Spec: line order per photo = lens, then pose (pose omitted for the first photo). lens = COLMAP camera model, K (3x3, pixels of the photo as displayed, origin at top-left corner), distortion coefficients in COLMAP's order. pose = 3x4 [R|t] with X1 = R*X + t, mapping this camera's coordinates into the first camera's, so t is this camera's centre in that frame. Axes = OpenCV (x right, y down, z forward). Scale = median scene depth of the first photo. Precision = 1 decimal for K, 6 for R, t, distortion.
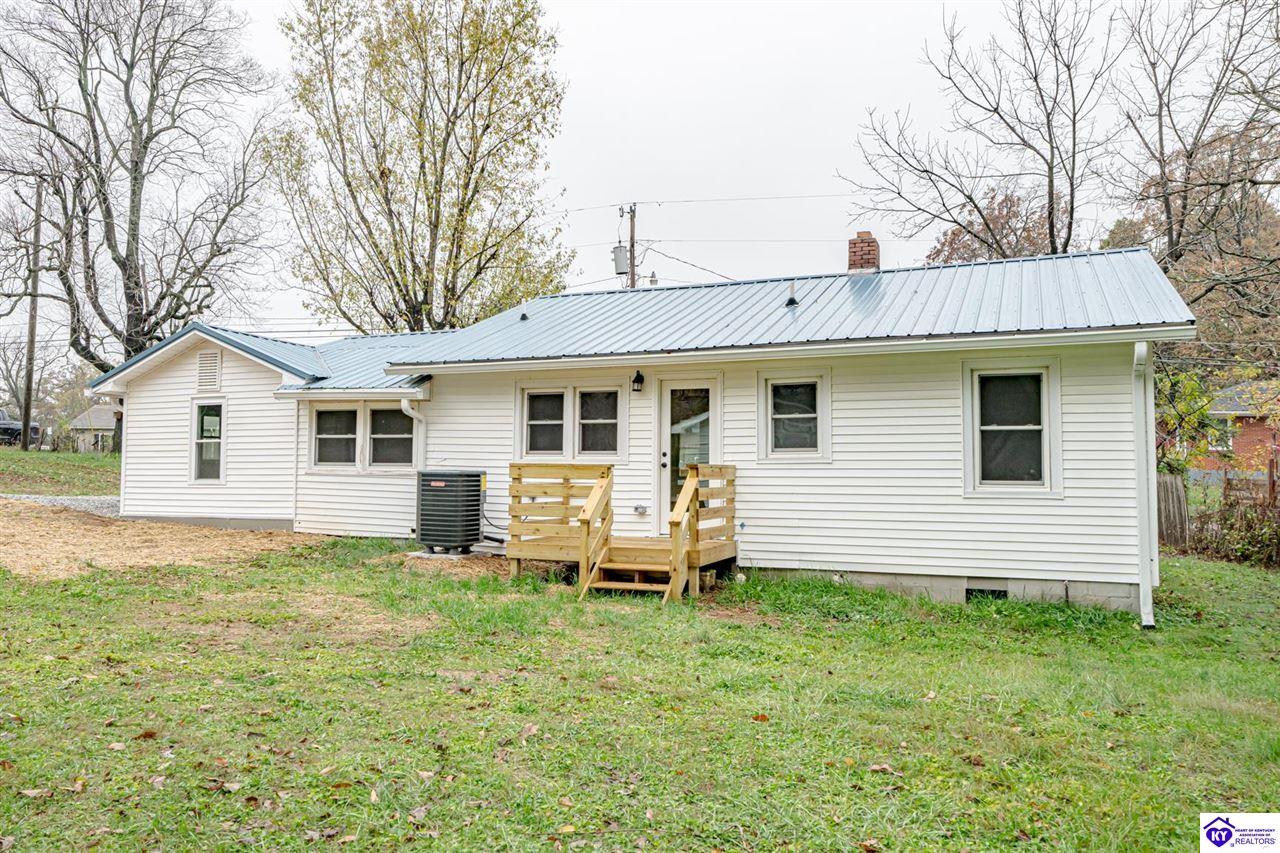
lens RADIAL K [[892.1, 0, 640.0], [0, 892.1, 426.5], [0, 0, 1]] dist [-0.001439, -0.001053]
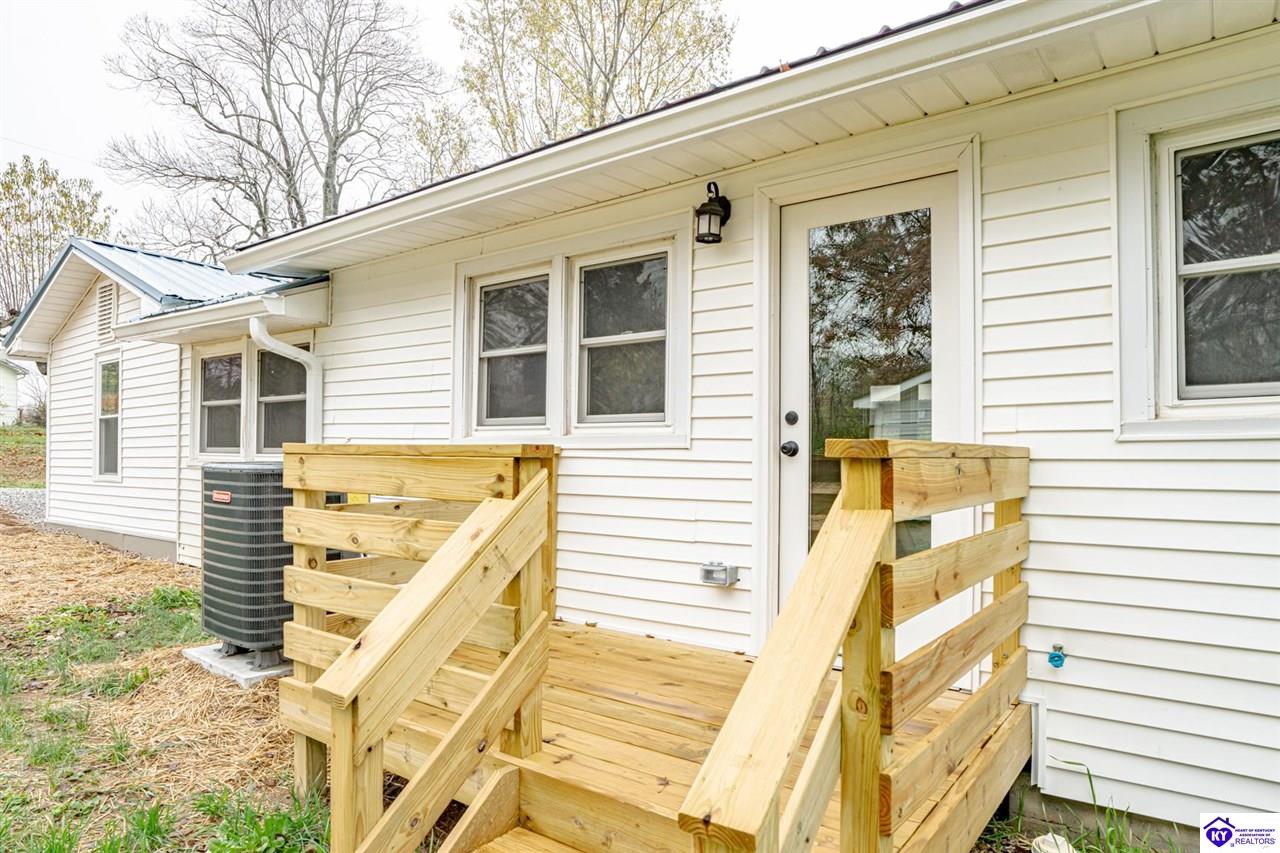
lens RADIAL K [[783.3, 0, 585.7], [0, 783.3, 451.0], [0, 0, 1]] dist [-0.021199, -0.000124]
pose [[0.950784, -0.003125, -0.309839, 0.043191], [0.015727, 0.999147, 0.038184, 0.029489], [0.309455, -0.041177, 0.950022, 0.647009]]
